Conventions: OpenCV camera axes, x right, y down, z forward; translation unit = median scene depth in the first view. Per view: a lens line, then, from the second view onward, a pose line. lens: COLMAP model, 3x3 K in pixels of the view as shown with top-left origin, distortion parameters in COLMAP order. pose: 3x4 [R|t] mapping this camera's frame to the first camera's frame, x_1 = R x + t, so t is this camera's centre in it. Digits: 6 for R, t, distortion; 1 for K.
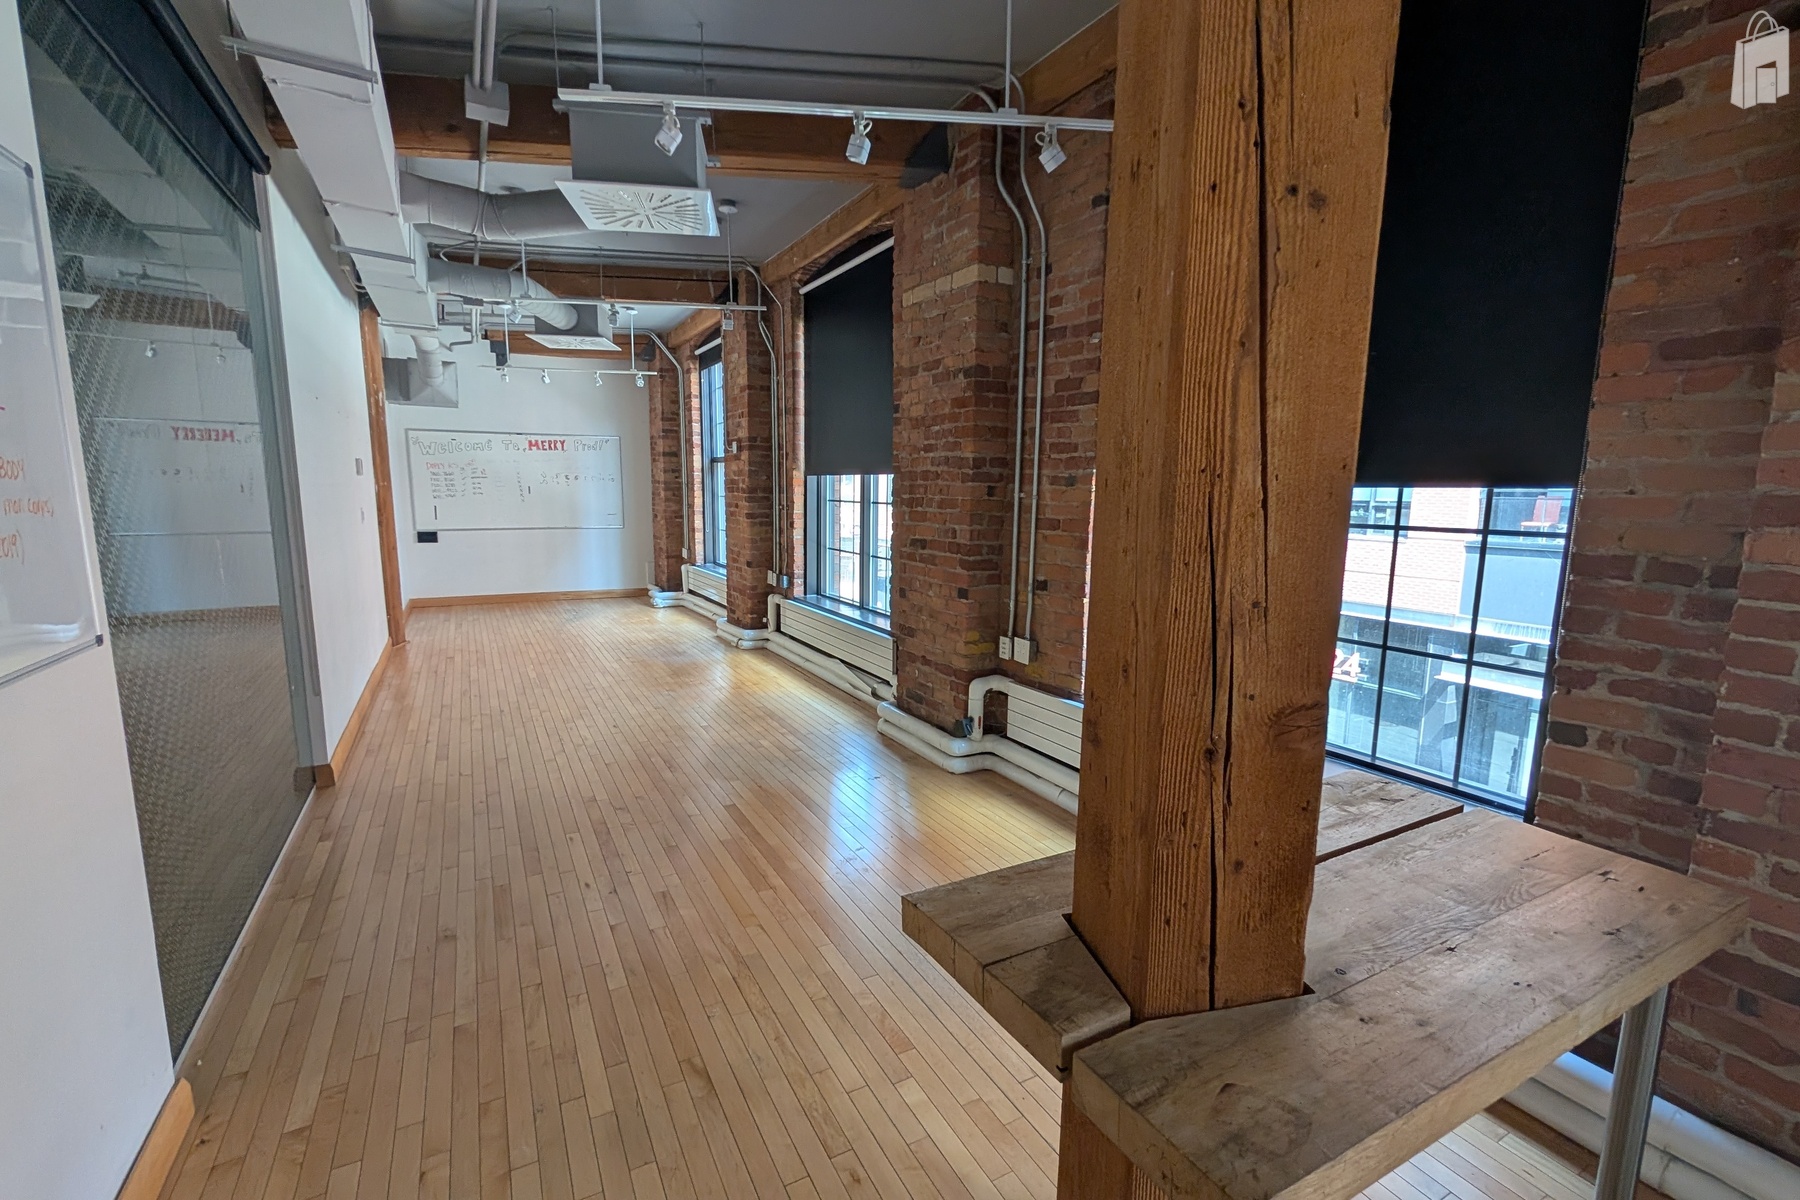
lens RADIAL K [[775.6, 0, 904.4], [0, 775.6, 604.5], [0, 0, 1]] dist [0.001199, -0.000018]
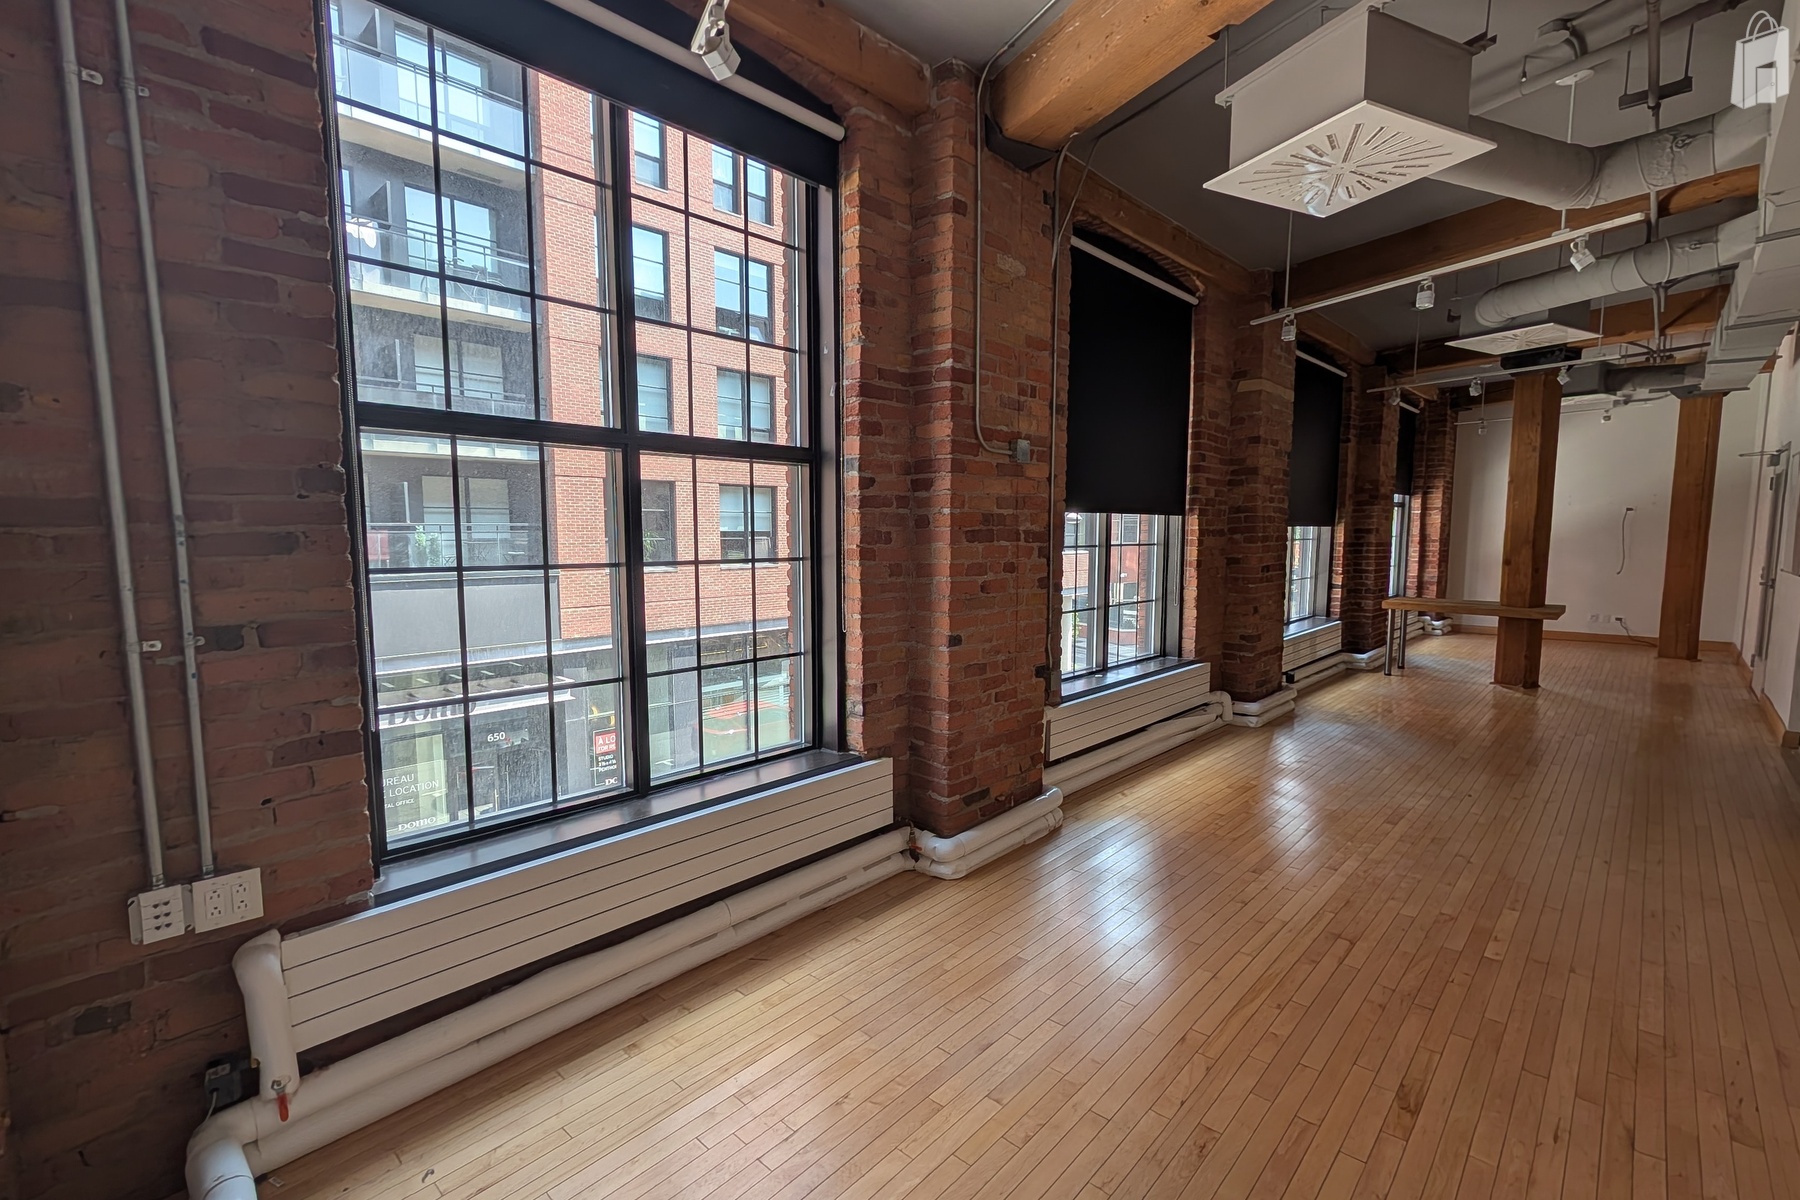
lens RADIAL K [[775.6, 0, 904.4], [0, 775.6, 604.5], [0, 0, 1]] dist [0.001199, -0.000018]
pose [[-0.305164, -0.103489, 0.946660, -0.847623], [0.140252, 0.978353, 0.152165, -0.245177], [-0.941915, 0.179207, -0.284043, 1.560467]]
